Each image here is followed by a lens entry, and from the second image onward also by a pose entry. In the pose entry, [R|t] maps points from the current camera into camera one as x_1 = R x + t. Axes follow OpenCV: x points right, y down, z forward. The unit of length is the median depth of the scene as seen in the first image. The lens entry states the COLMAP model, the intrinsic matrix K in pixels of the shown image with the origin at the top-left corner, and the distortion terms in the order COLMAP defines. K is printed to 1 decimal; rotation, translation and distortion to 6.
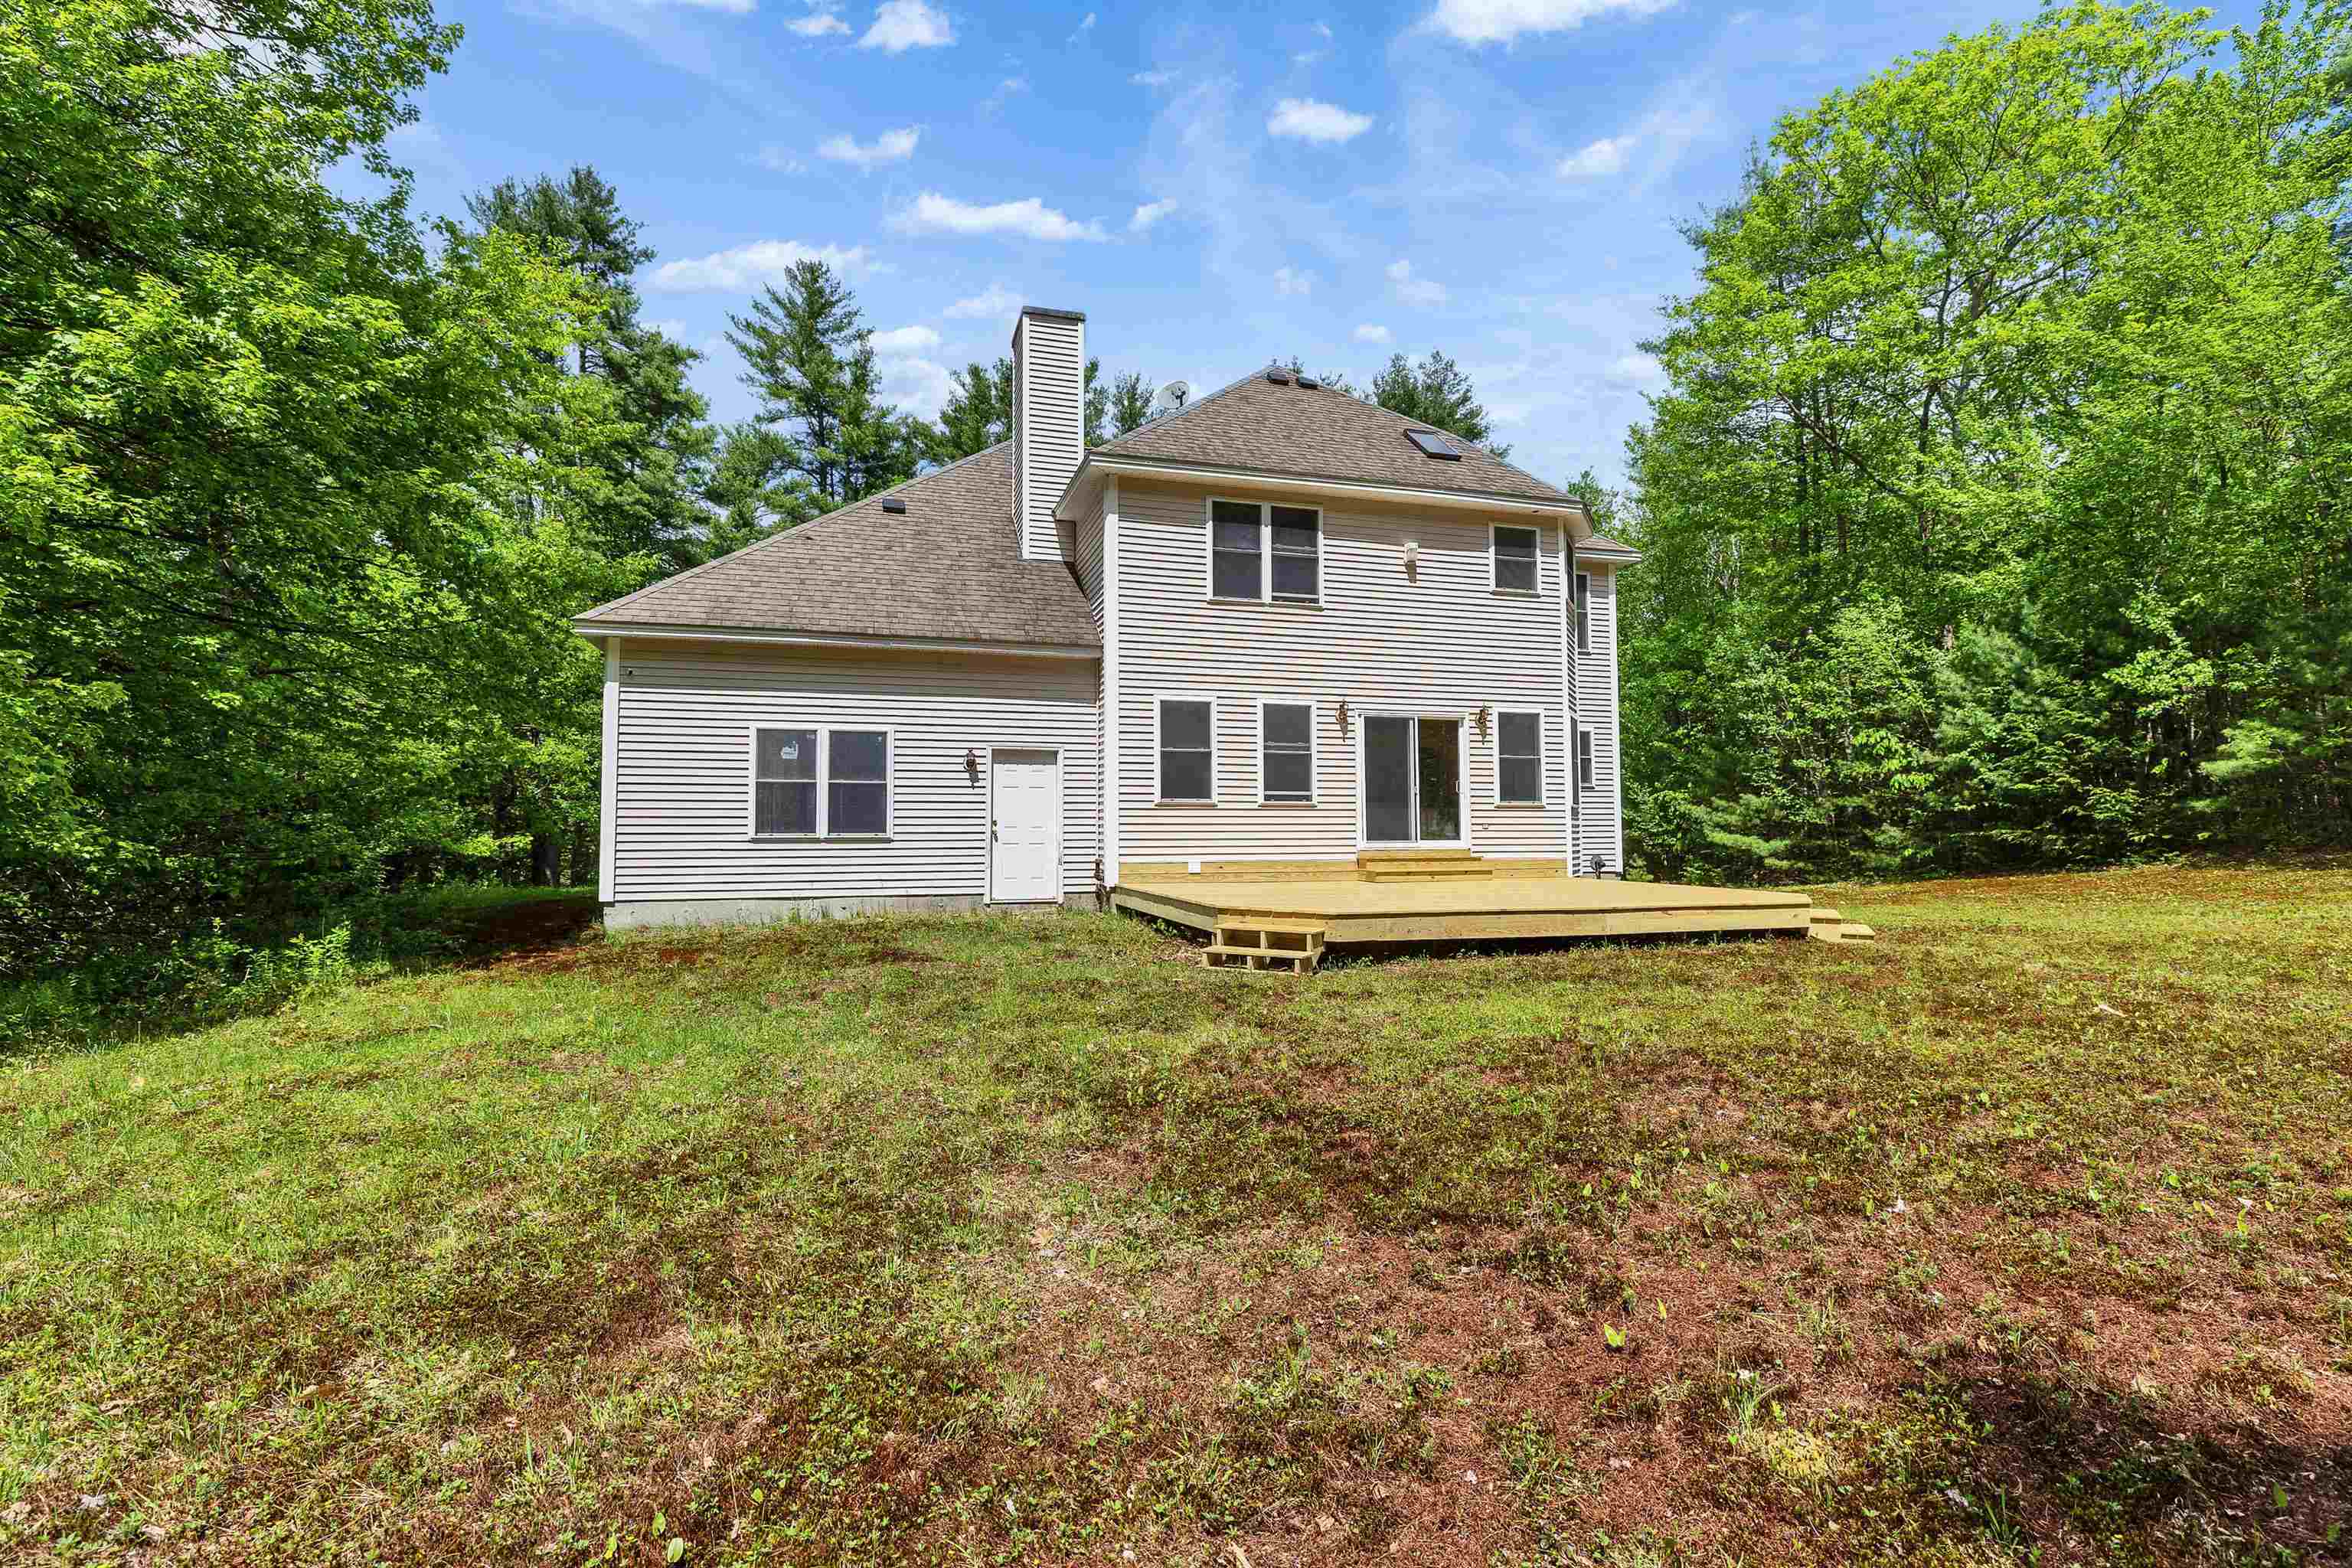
lens RADIAL K [[1066.3, 0, 1175.7], [0, 1066.3, 789.4], [0, 0, 1]] dist [0.011447, -0.000946]
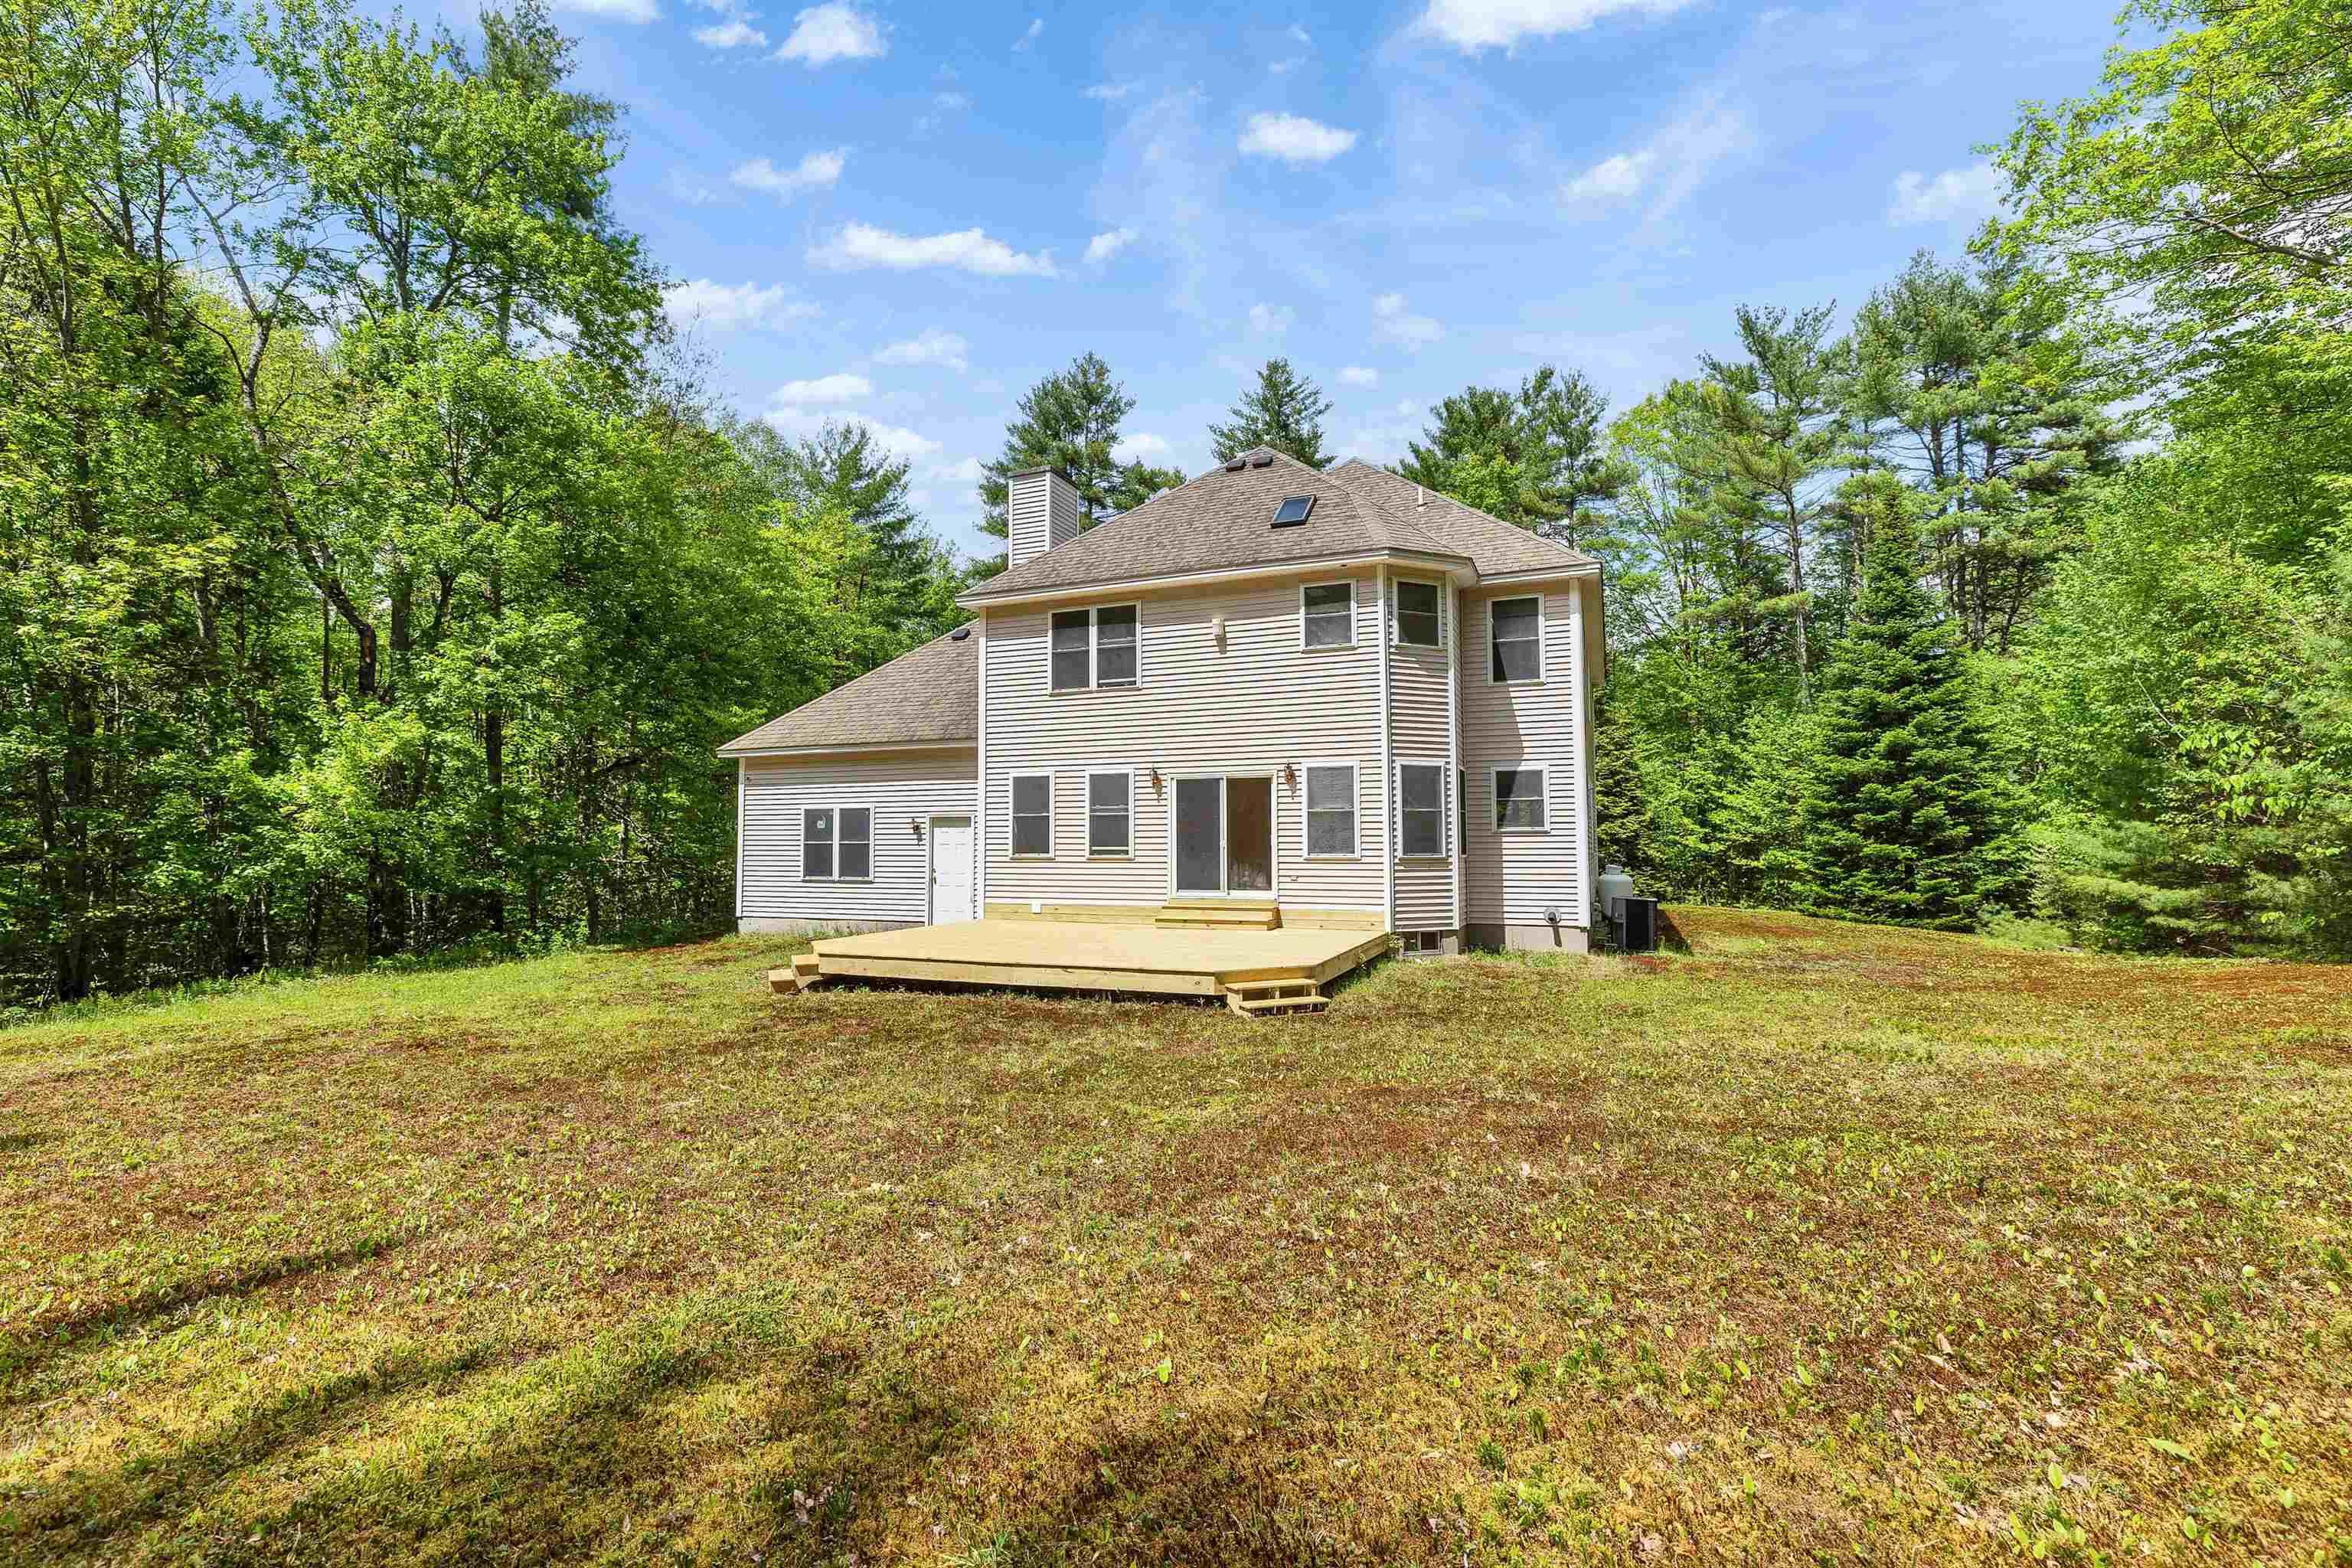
lens RADIAL K [[1066.3, 0, 1174.8], [0, 1066.3, 781.9], [0, 0, 1]] dist [0.011447, -0.000946]
pose [[0.762575, -0.035990, -0.645898, 0.924862], [0.029823, 0.999345, -0.020474, -0.043623], [0.646212, -0.003649, 0.763149, 0.141102]]
